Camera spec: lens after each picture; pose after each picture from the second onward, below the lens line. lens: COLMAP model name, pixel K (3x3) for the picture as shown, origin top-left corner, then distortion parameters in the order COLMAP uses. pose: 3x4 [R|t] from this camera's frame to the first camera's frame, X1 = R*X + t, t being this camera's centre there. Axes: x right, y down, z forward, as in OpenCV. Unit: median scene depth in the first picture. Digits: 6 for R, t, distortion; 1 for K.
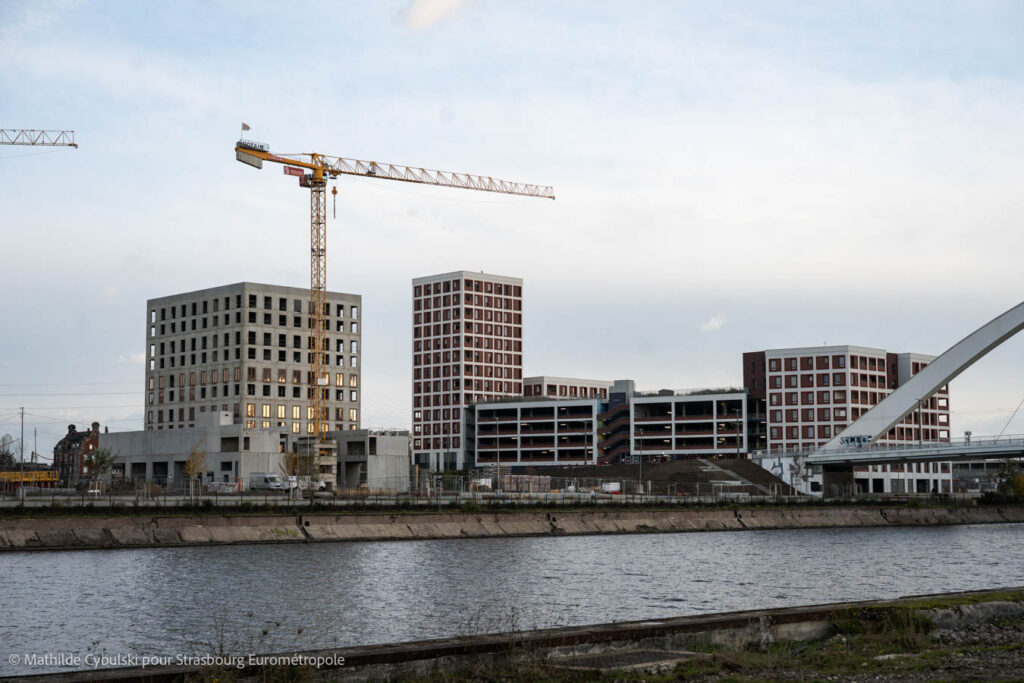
lens RADIAL K [[1530.7, 0, 512.0], [0, 1530.7, 341.5], [0, 0, 1]] dist [-0.039716, -0.073686]
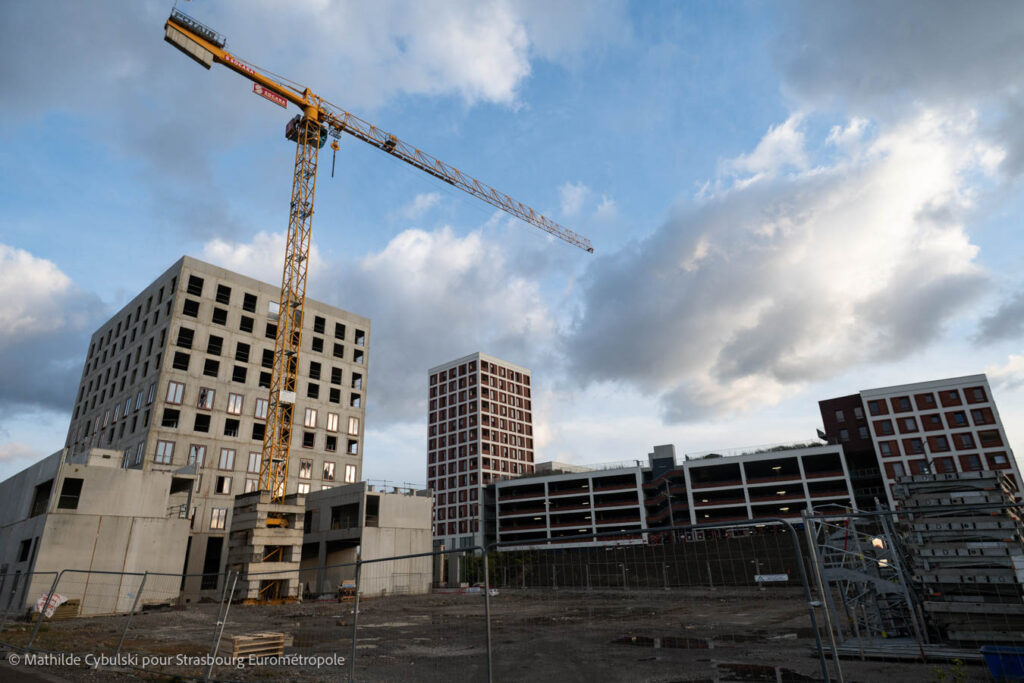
lens RADIAL K [[587.2, 0, 512.0], [0, 587.2, 341.5], [0, 0, 1]] dist [0.001268, 0.000009]
pose [[0.995320, 0.005739, 0.096462, -0.048485], [0.020912, 0.961787, -0.273001, 0.055847], [-0.094343, 0.273740, 0.957165, 0.619019]]
